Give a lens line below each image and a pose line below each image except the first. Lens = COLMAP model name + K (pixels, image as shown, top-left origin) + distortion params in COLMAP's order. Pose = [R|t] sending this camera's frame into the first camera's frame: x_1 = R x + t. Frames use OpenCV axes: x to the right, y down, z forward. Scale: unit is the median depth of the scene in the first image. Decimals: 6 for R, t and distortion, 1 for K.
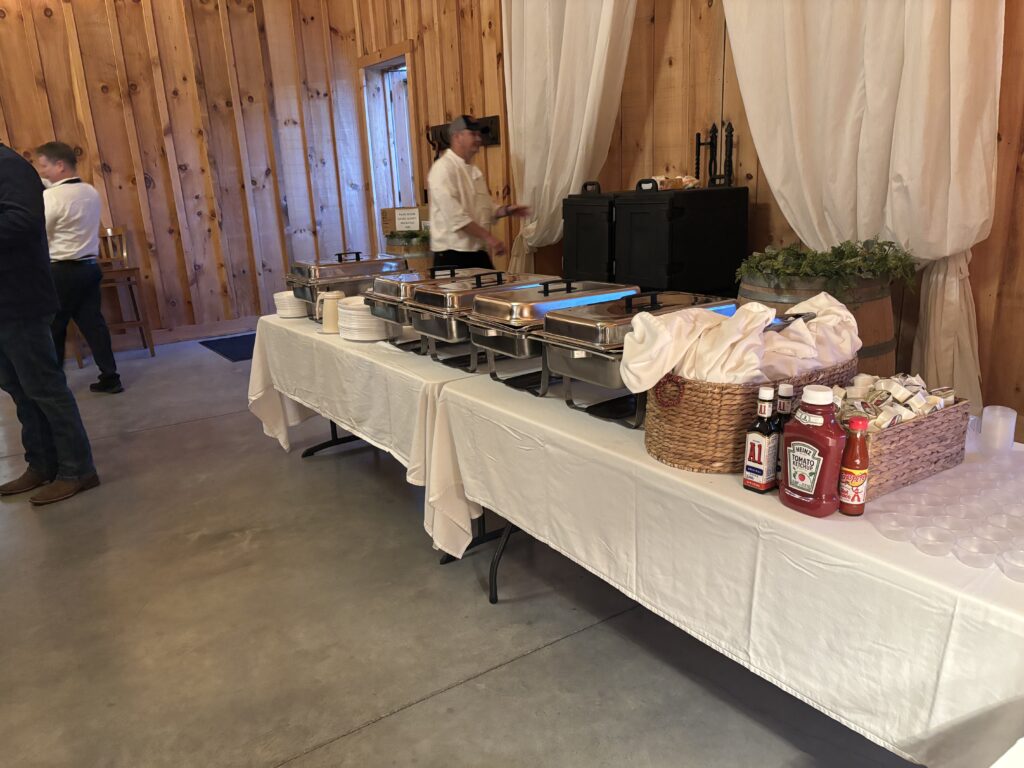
lens RADIAL K [[762.5, 0, 510.4], [0, 762.5, 388.6], [0, 0, 1]] dist [0.000101, -0.002858]
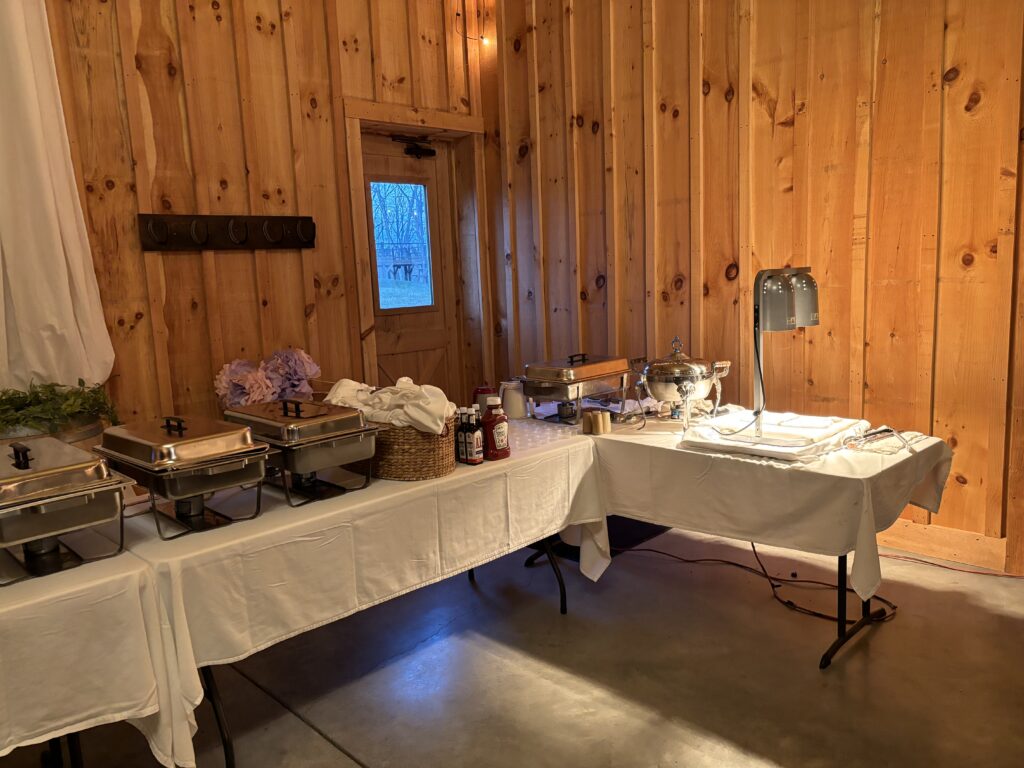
lens RADIAL K [[762.5, 0, 510.4], [0, 762.5, 388.6], [0, 0, 1]] dist [0.000101, -0.002858]
pose [[-0.167888, -0.113173, 0.979288, -1.432011], [0.309928, 0.936958, 0.161415, -0.301021], [-0.935819, 0.330609, -0.122228, 1.058757]]
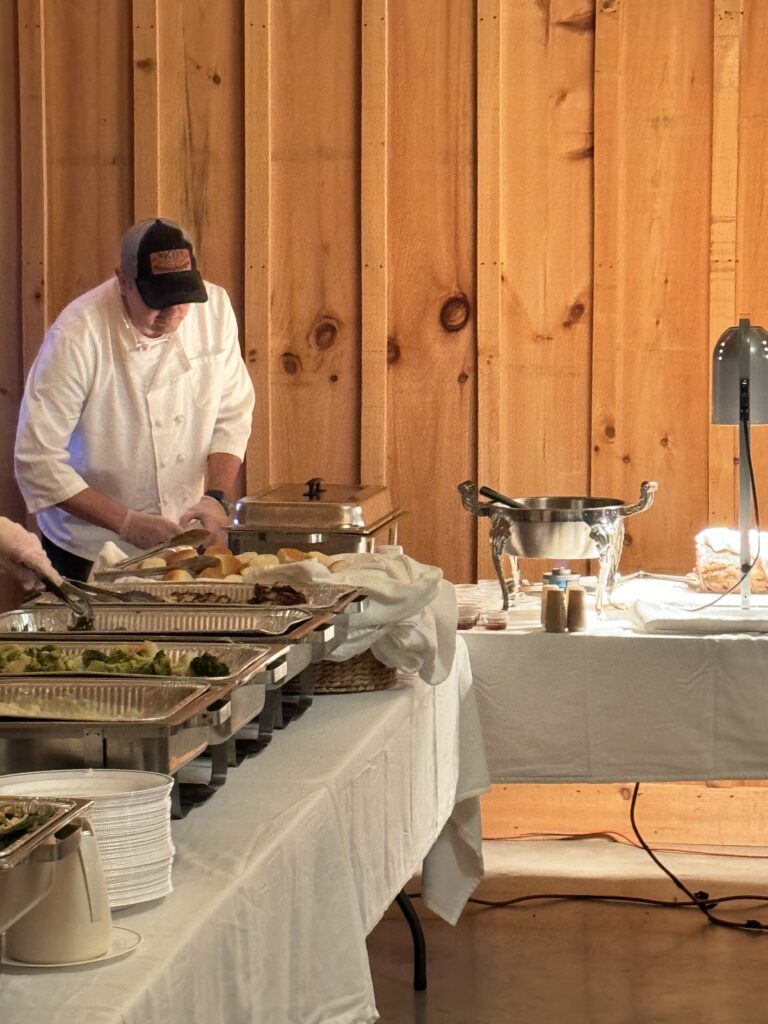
lens RADIAL K [[2950.6, 0, 384.0], [0, 2950.6, 512.0], [0, 0, 1]] dist [0.129984, -1.201990]
pose [[-0.730235, -0.034408, 0.682329, -1.983188], [0.201624, 0.943395, 0.263353, -0.841956], [-0.652766, 0.329883, -0.681963, 2.826641]]
